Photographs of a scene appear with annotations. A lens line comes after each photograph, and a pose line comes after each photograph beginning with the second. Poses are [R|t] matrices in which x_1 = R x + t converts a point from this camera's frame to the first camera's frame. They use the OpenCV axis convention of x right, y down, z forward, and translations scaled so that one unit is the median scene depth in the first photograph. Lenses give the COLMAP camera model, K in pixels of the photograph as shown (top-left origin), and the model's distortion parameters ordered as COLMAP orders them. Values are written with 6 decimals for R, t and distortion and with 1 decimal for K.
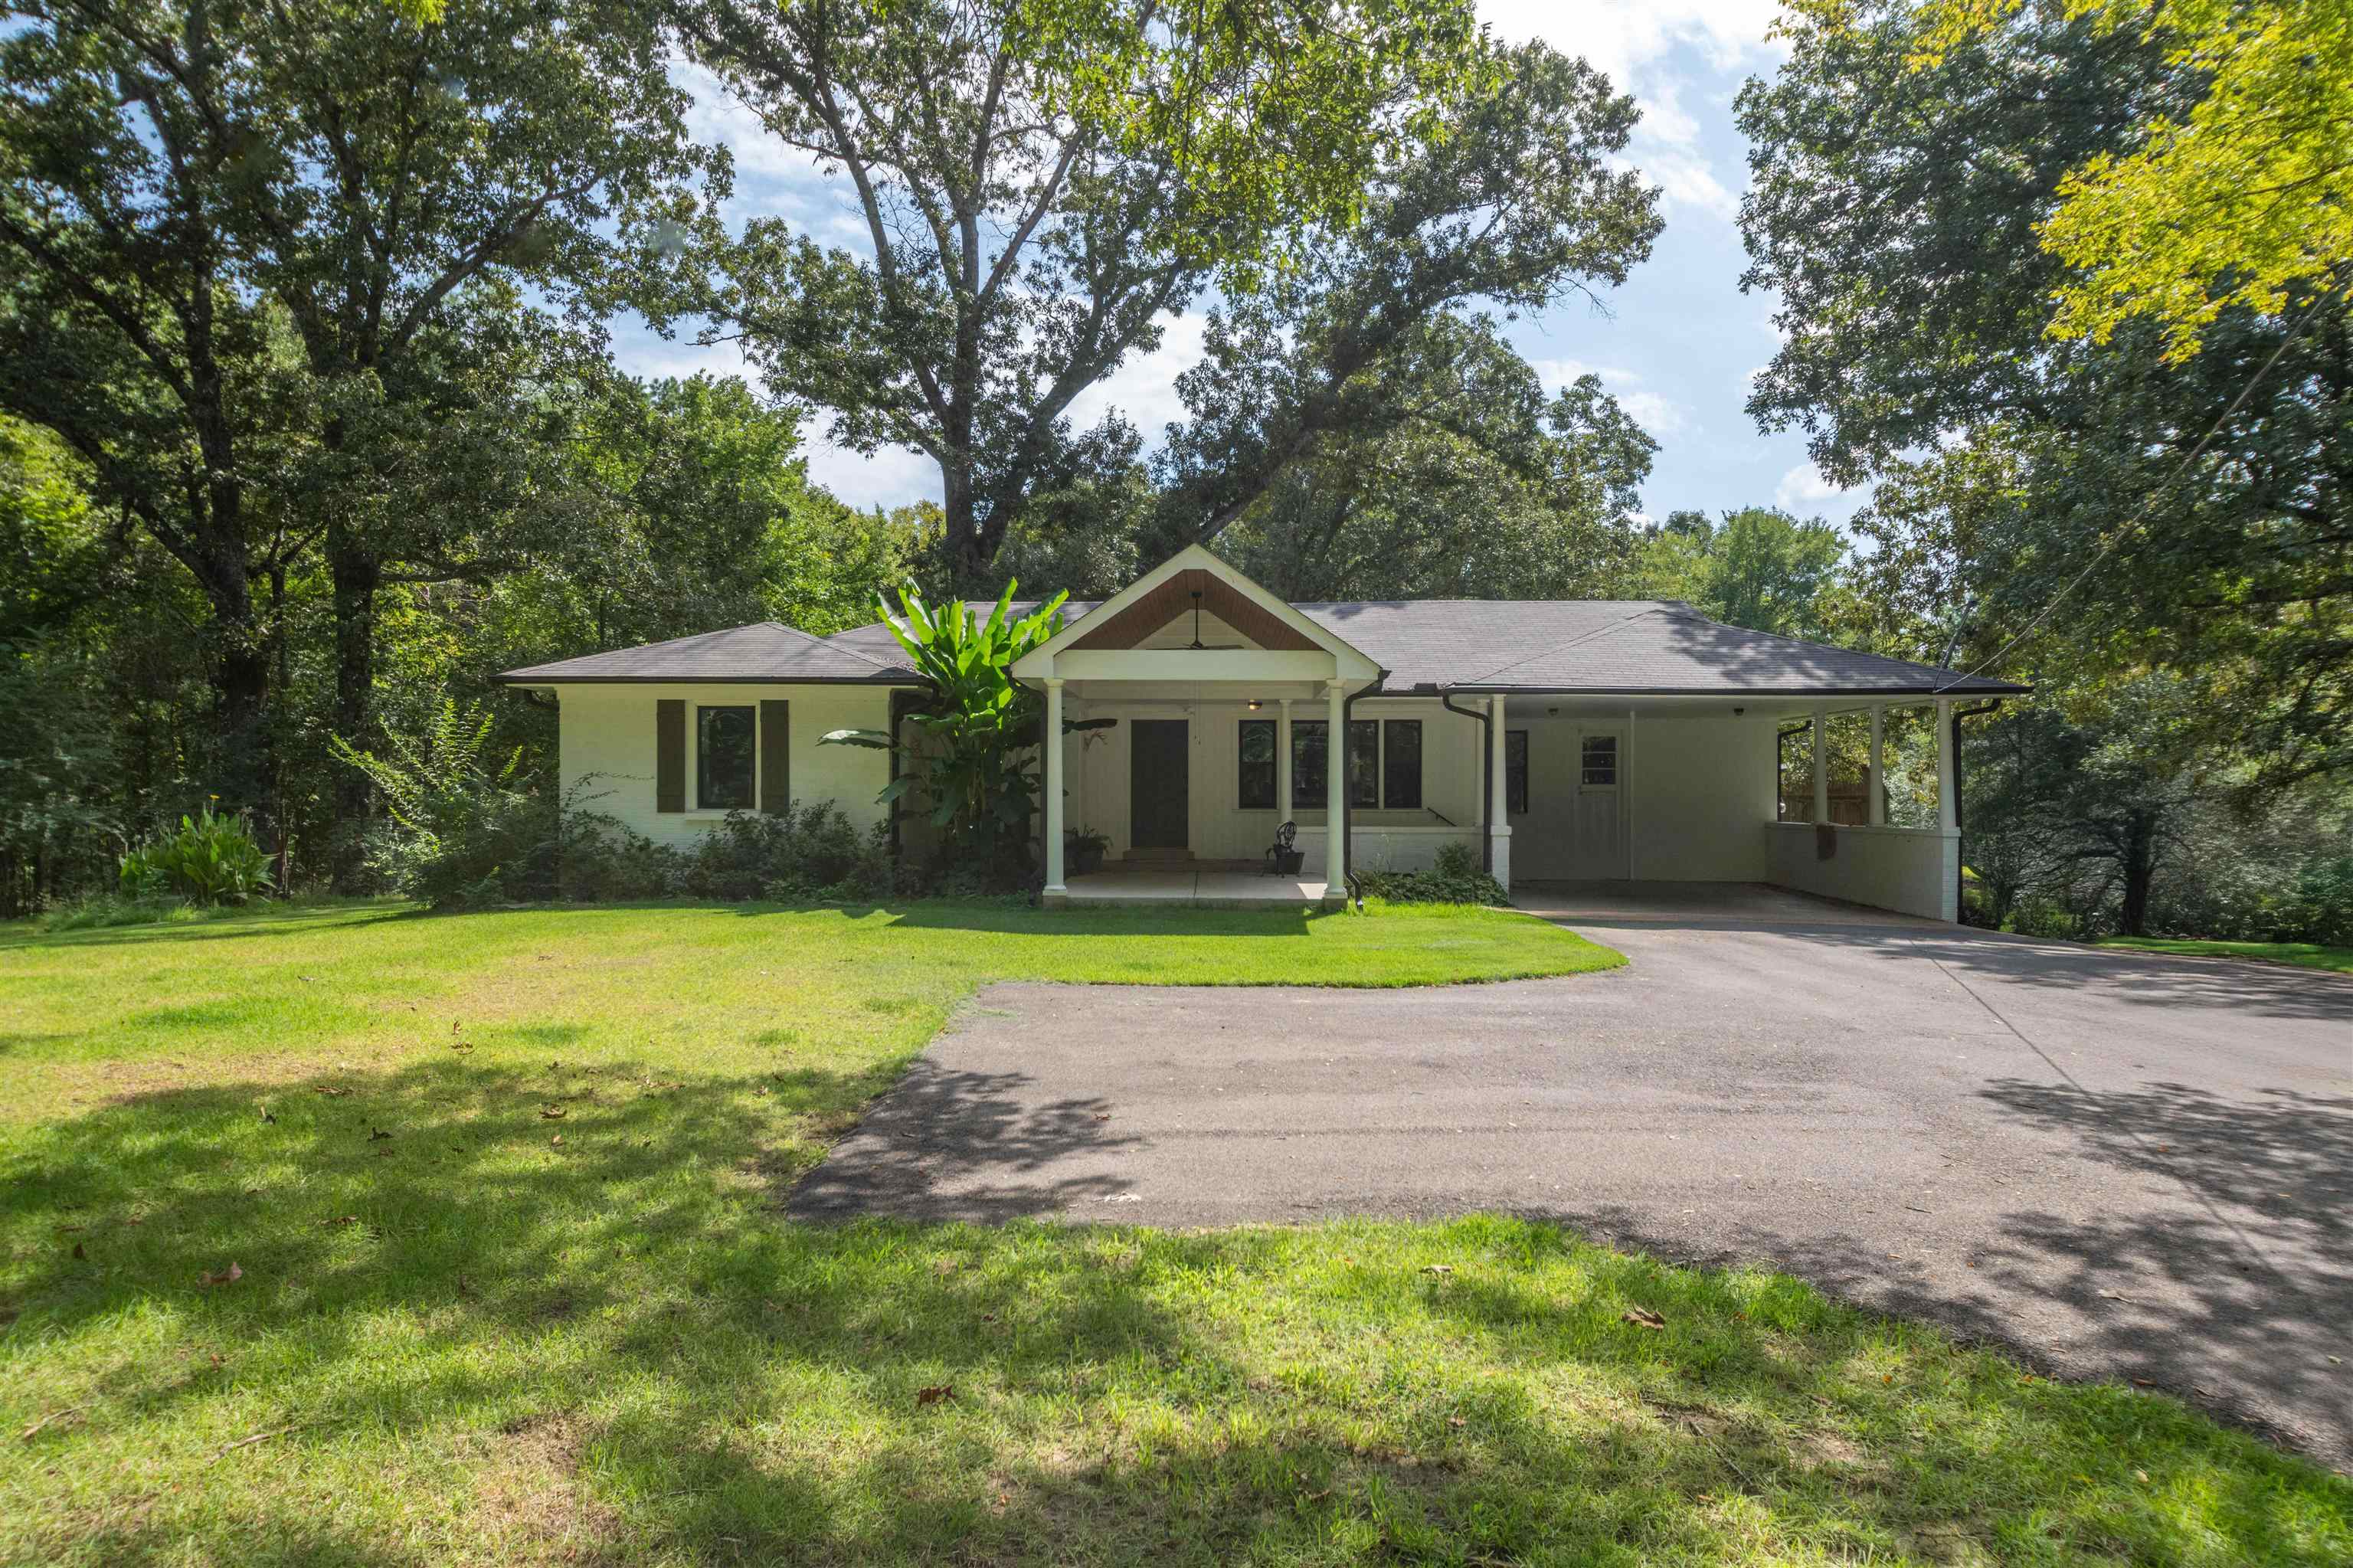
lens RADIAL K [[1402.0, 0, 1176.5], [0, 1402.0, 784.0], [0, 0, 1]] dist [-0.001429, -0.000230]
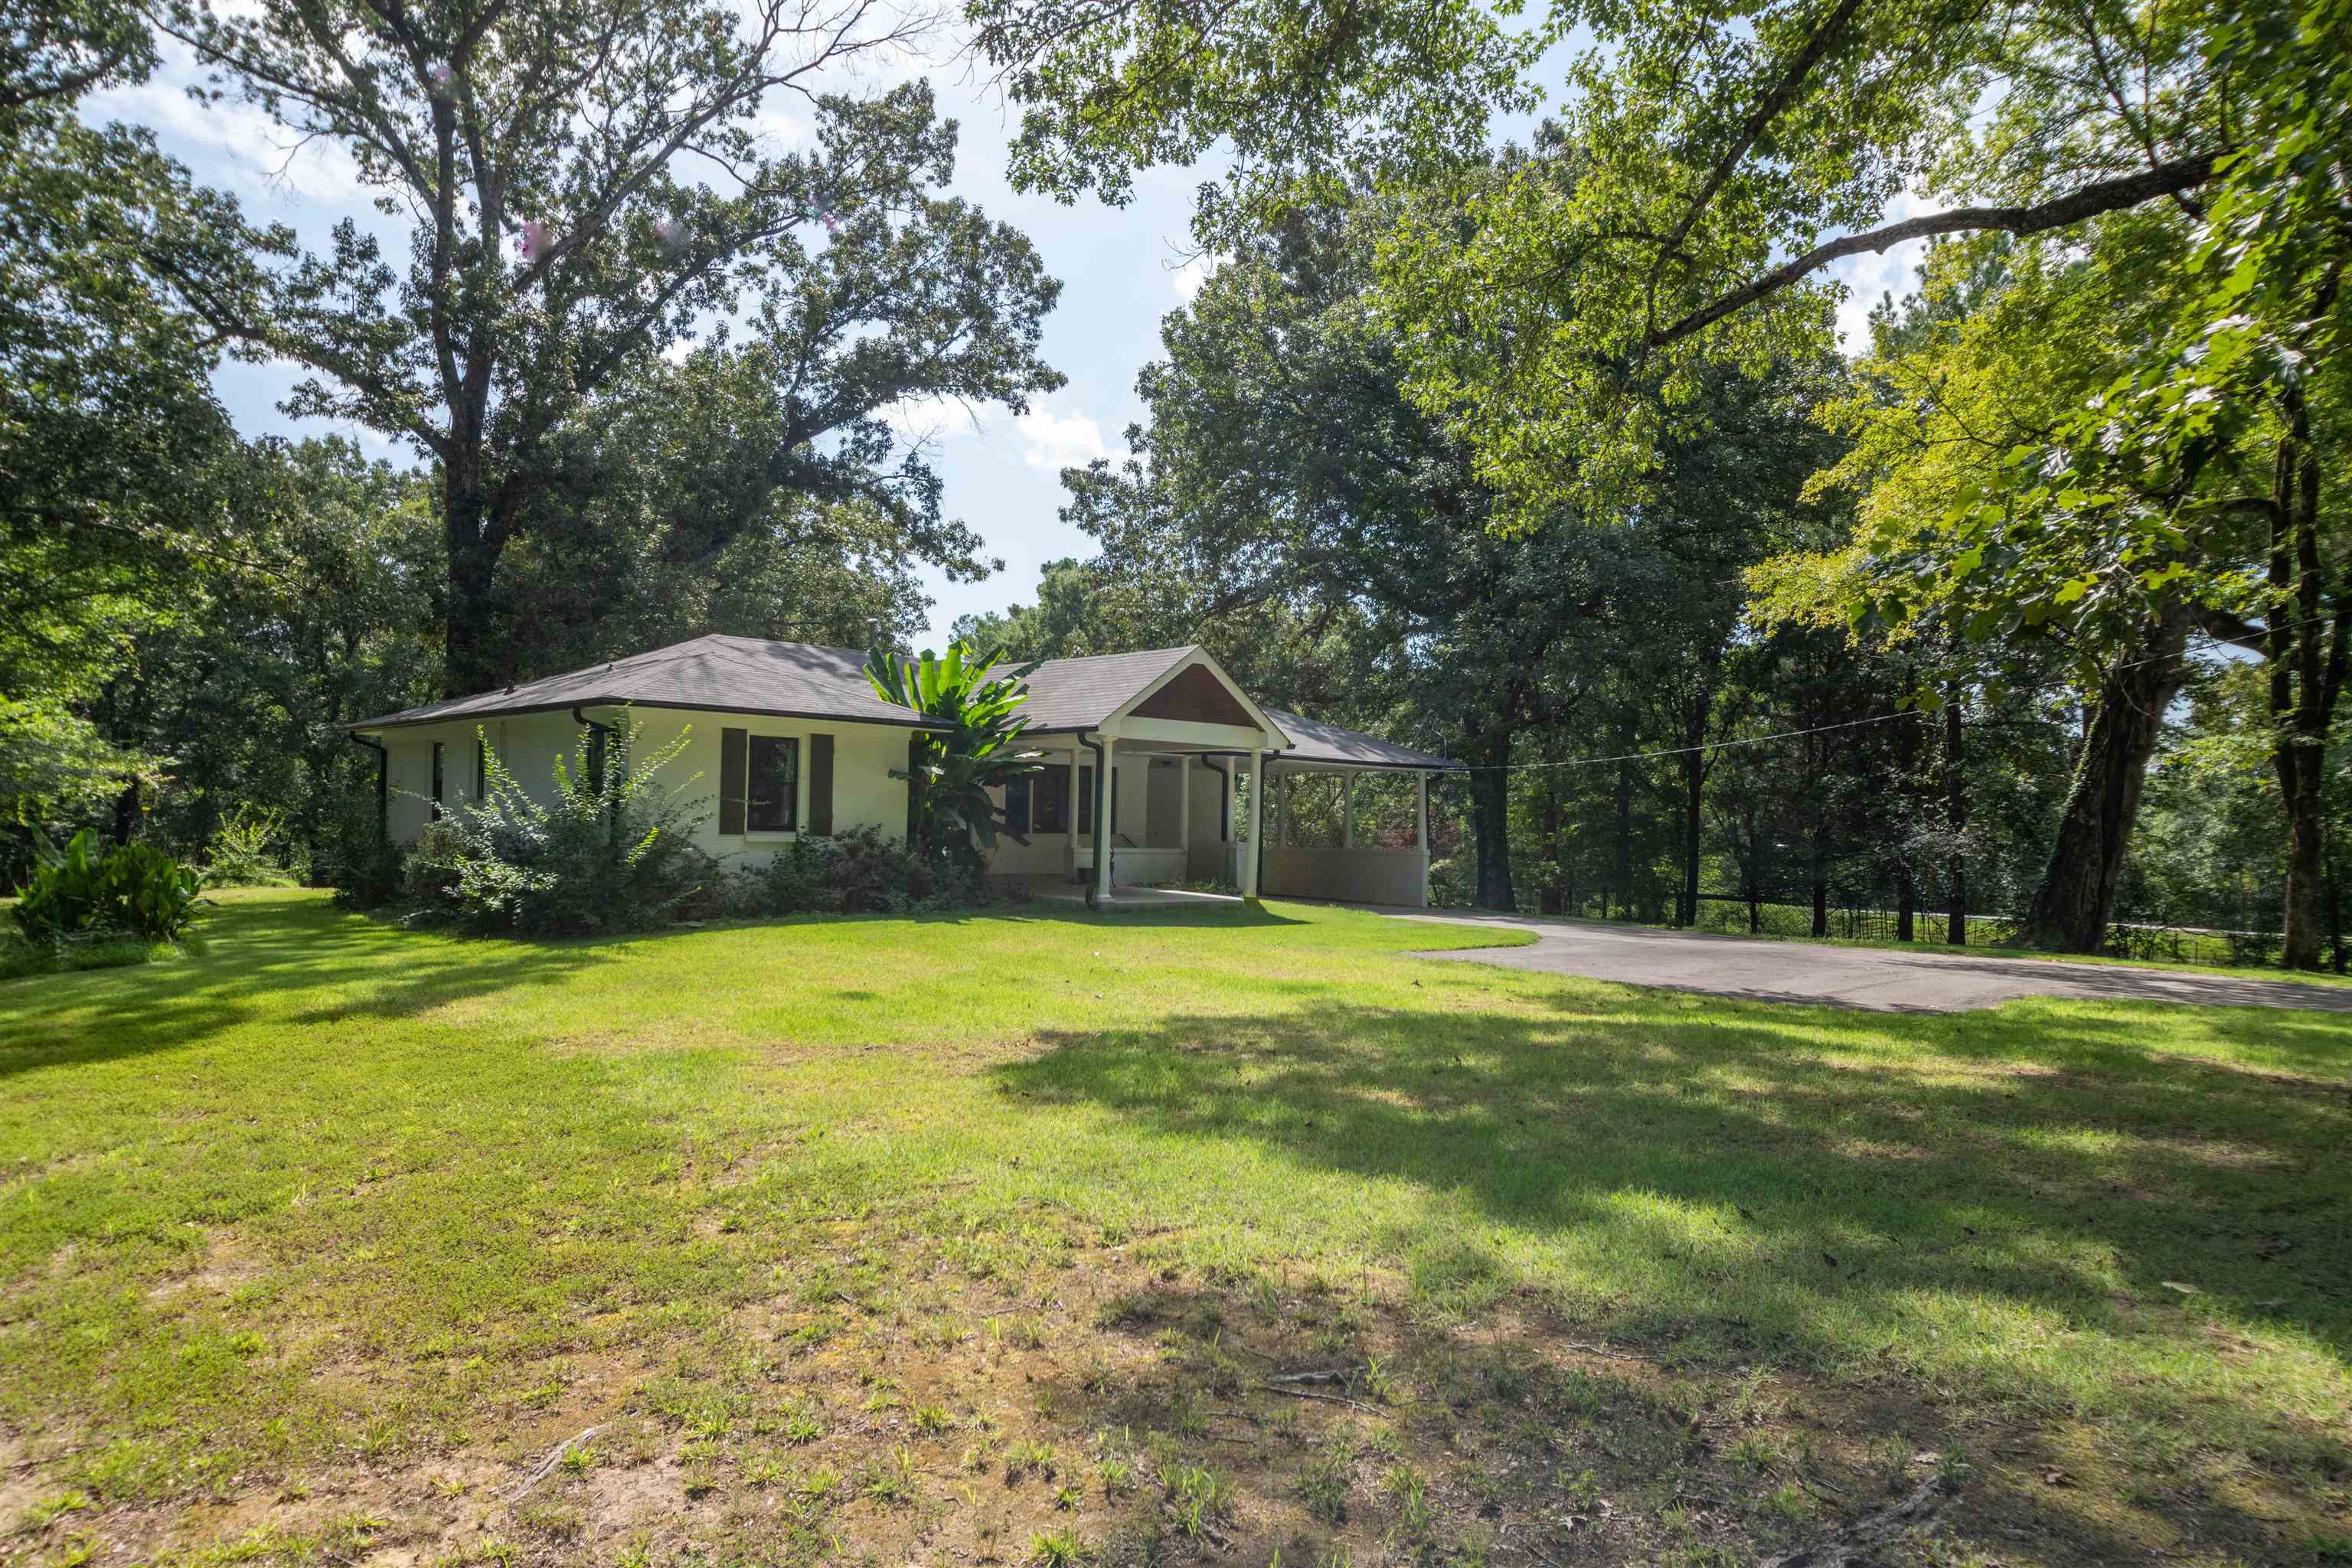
lens RADIAL K [[1401.3, 0, 1176.0], [0, 1401.3, 784.0], [0, 0, 1]] dist [-0.001429, -0.000230]
pose [[0.734119, 0.032751, 0.678231, -0.829029], [-0.021252, 0.999455, -0.025259, 0.001265], [-0.678688, 0.004129, 0.734415, 0.002528]]
